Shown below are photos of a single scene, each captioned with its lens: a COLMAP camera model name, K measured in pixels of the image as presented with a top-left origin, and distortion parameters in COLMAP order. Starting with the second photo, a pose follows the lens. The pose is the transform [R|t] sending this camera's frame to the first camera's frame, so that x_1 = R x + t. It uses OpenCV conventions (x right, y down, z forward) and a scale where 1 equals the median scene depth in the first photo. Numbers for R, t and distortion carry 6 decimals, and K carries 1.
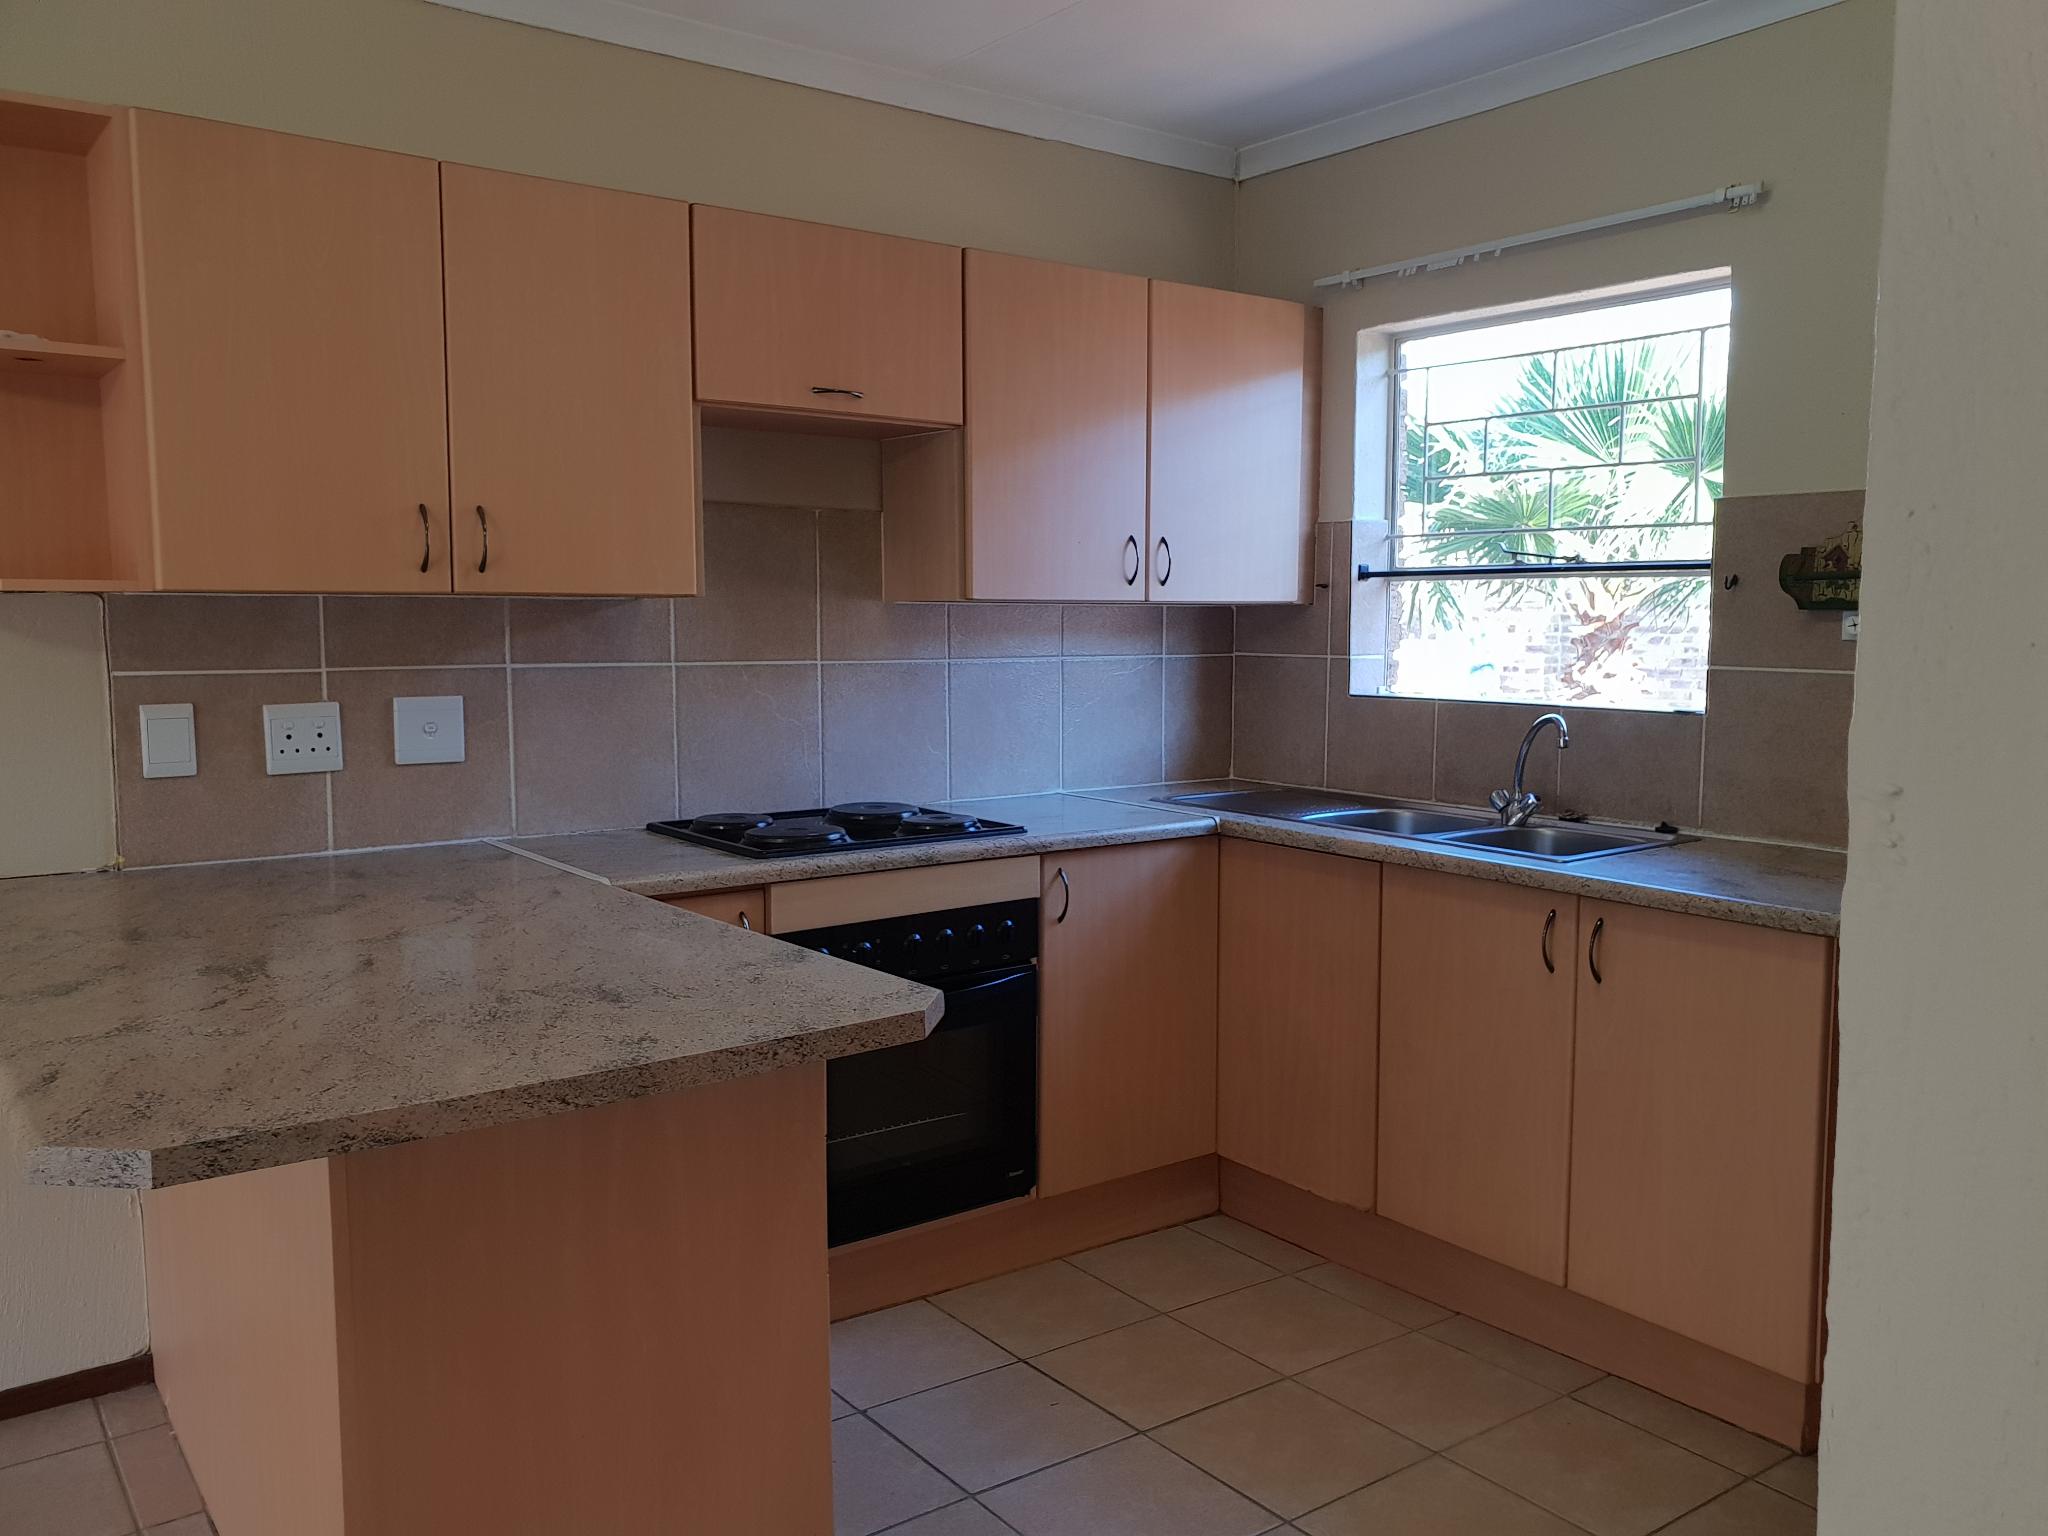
lens RADIAL K [[1605.3, 0, 1034.8], [0, 1605.3, 763.9], [0, 0, 1]] dist [0.053195, -0.015785]
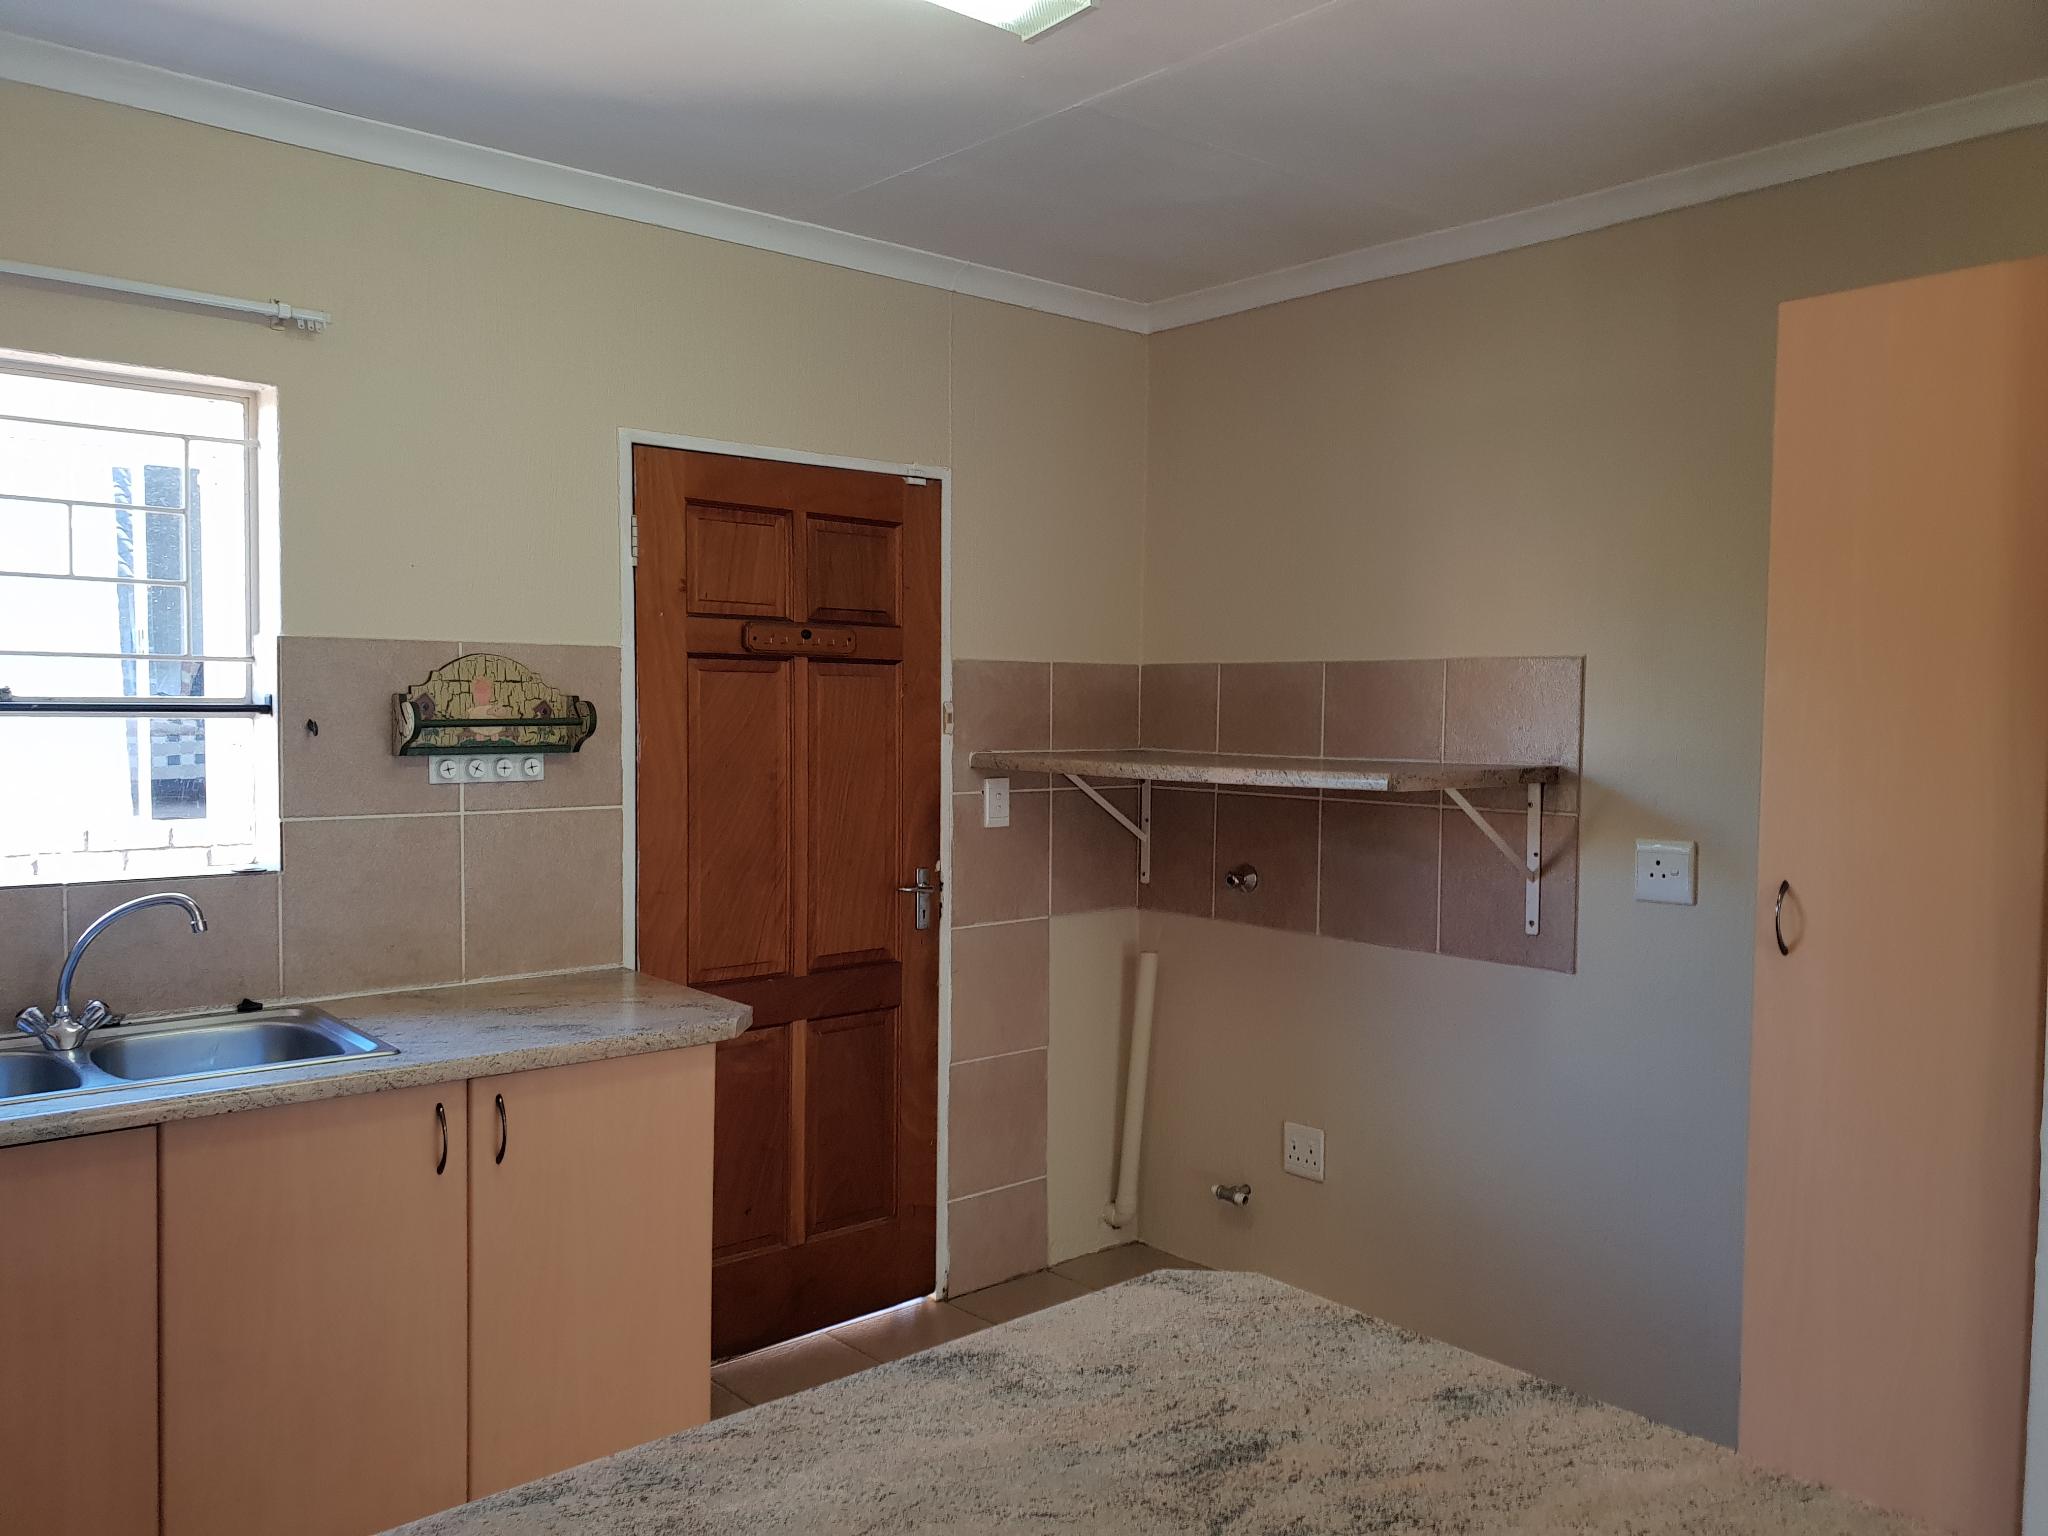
lens RADIAL K [[1605.3, 0, 1035.9], [0, 1605.3, 769.6], [0, 0, 1]] dist [0.053195, -0.015785]
pose [[-0.079412, -0.051020, 0.995535, -0.567845], [0.086102, 0.994606, 0.057840, -0.112454], [-0.993116, 0.090311, -0.074591, 0.696598]]
